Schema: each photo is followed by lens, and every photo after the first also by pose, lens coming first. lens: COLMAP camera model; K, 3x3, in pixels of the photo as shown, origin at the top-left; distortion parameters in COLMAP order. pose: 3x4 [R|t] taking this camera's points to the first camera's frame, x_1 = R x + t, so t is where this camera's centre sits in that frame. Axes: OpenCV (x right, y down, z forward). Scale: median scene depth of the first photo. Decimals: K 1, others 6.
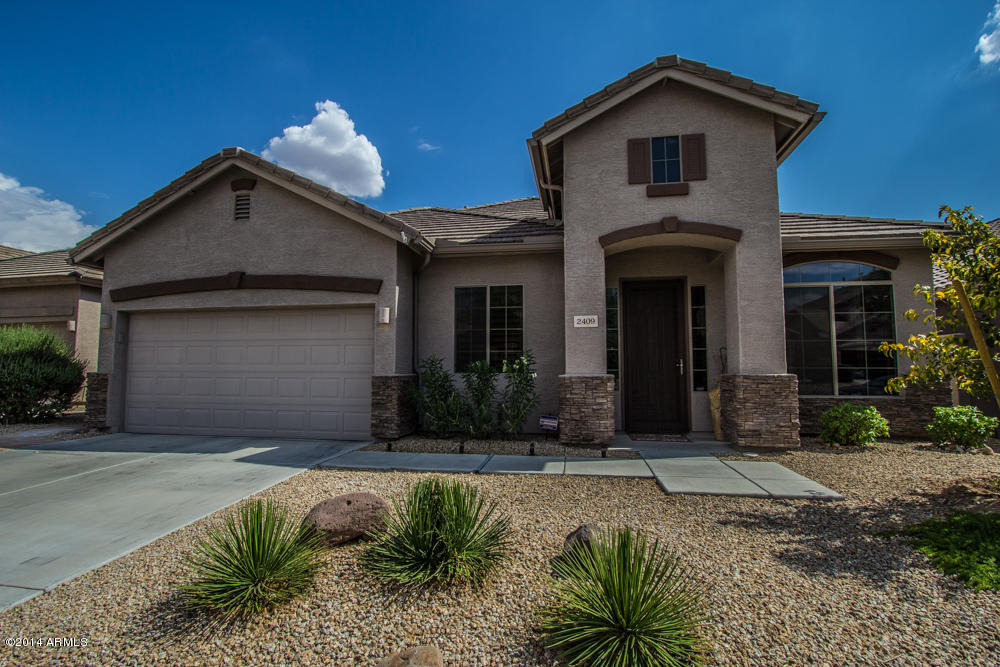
lens RADIAL K [[458.7, 0, 497.0], [0, 458.7, 335.9], [0, 0, 1]] dist [-0.011364, 0.000183]
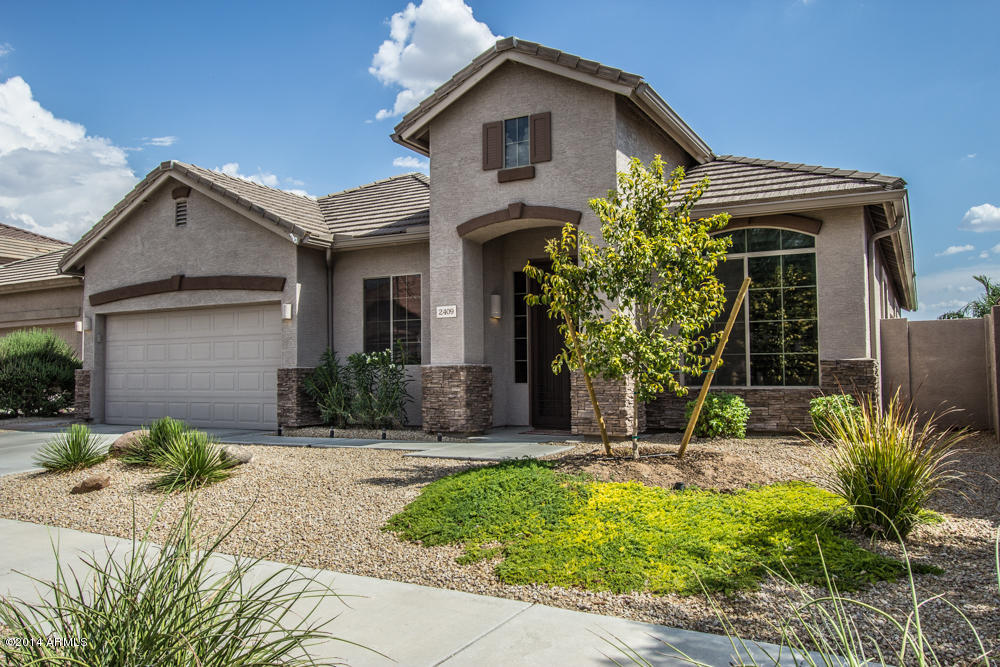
lens RADIAL K [[770.3, 0, 495.9], [0, 770.3, 333.8], [0, 0, 1]] dist [0.000469, 0.004618]
pose [[0.948074, -0.025733, -0.317006, 0.761152], [0.032883, 0.999311, 0.017225, -0.008063], [0.316344, -0.026754, 0.948267, -0.523986]]
